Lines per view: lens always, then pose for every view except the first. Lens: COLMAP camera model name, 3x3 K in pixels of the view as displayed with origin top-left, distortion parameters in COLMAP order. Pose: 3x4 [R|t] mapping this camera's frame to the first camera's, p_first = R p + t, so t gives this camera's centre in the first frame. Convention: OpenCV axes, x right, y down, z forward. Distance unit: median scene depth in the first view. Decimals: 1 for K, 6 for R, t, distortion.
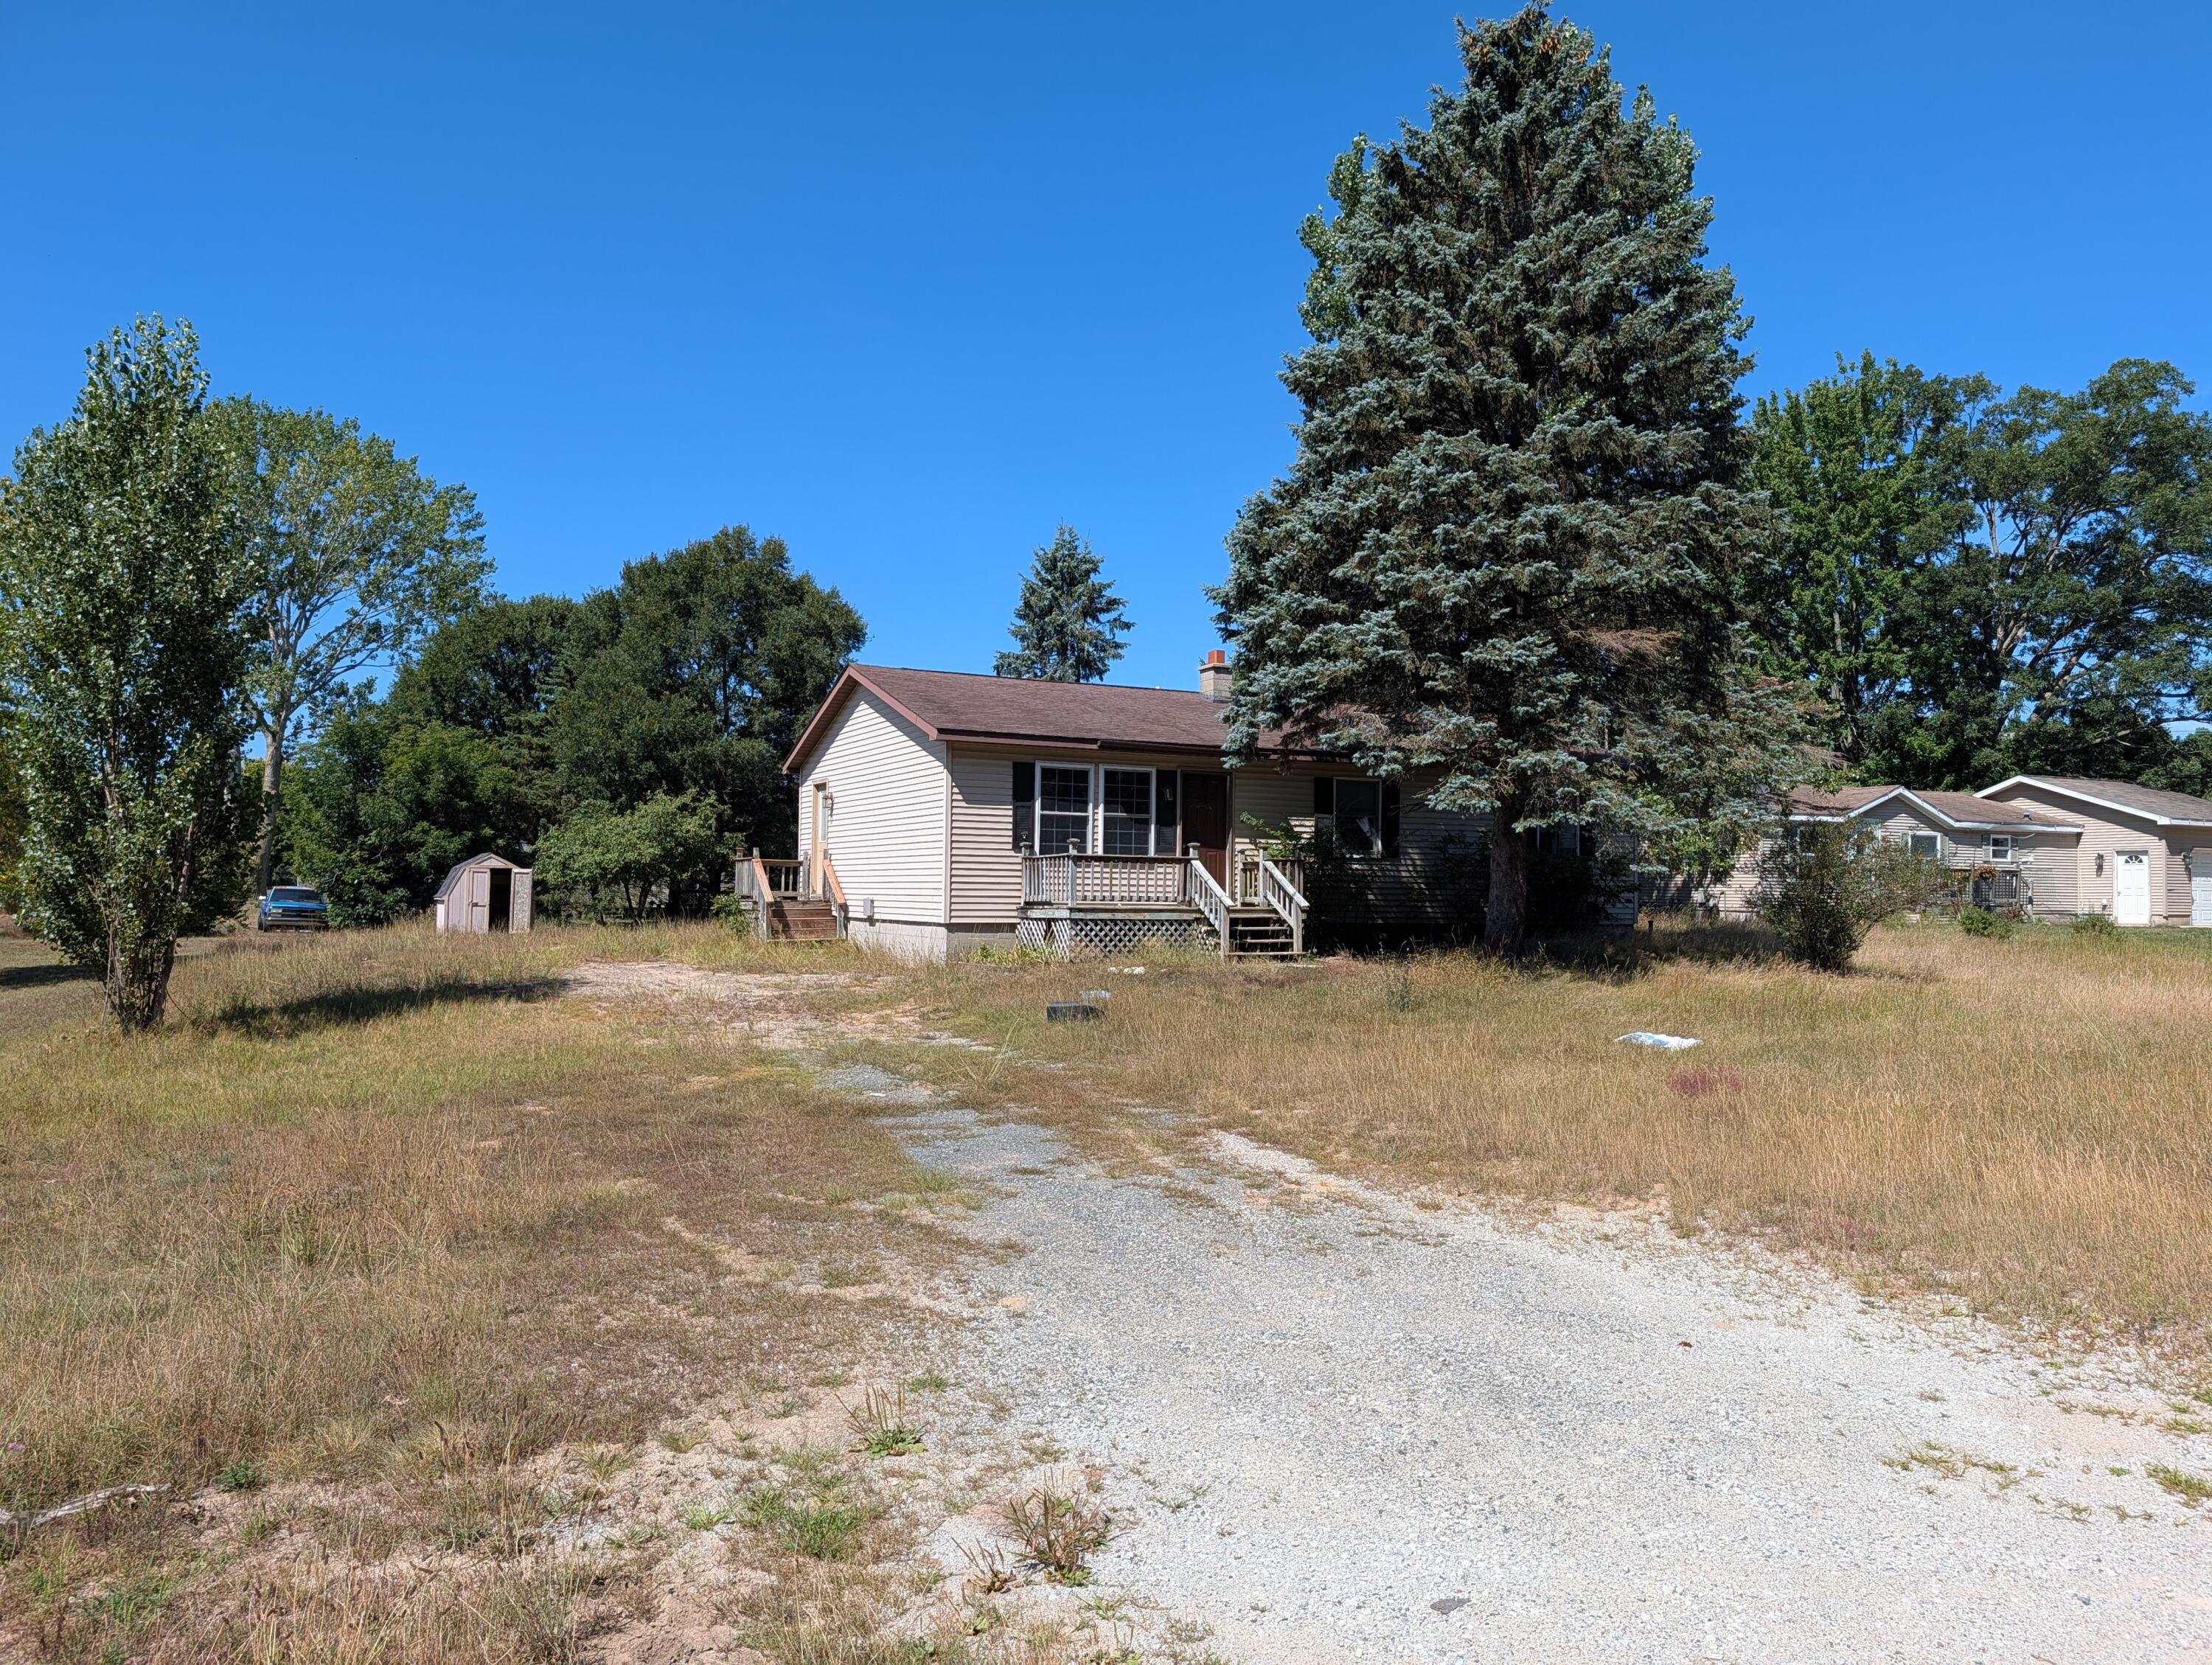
lens RADIAL K [[1588.2, 0, 1105.7], [0, 1588.2, 832.1], [0, 0, 1]] dist [0.015266, -0.018698]
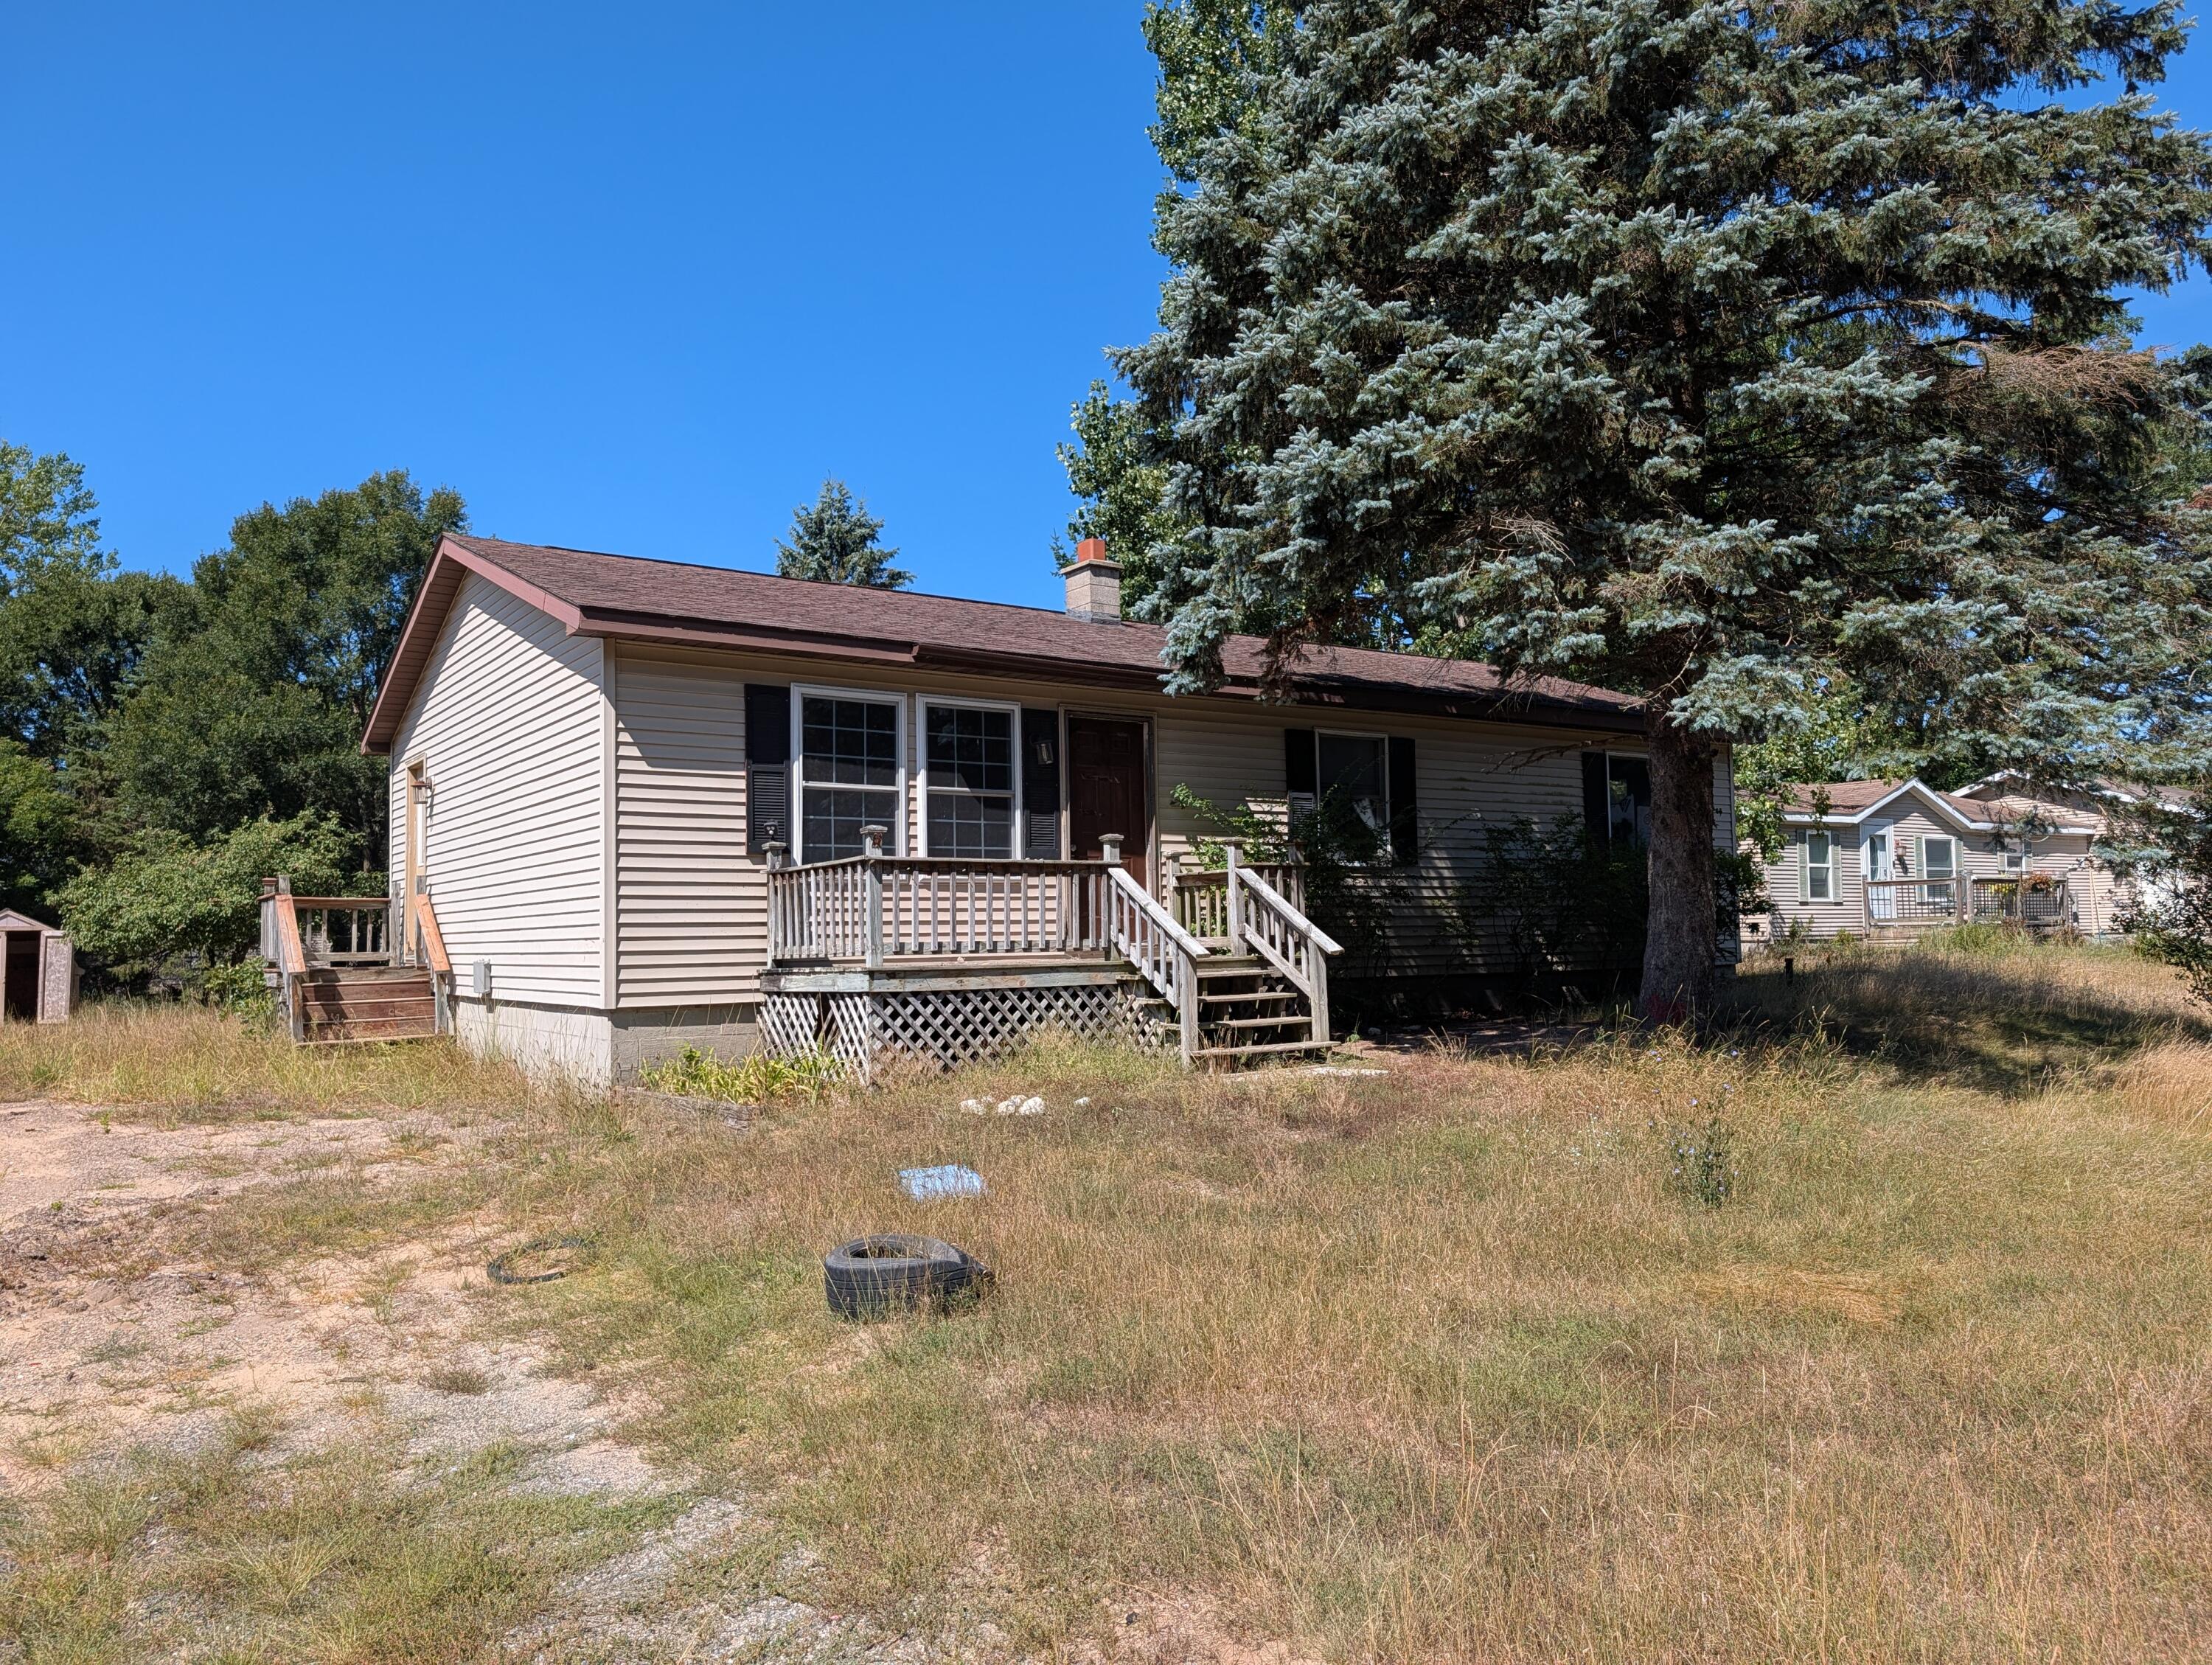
lens RADIAL K [[1588.2, 0, 1143.3], [0, 1588.2, 885.6], [0, 0, 1]] dist [0.015266, -0.018698]
pose [[0.986345, -0.022499, 0.163151, -0.016694], [0.021781, 0.999744, 0.006190, 0.018945], [-0.163248, -0.002552, 0.986582, 0.461357]]
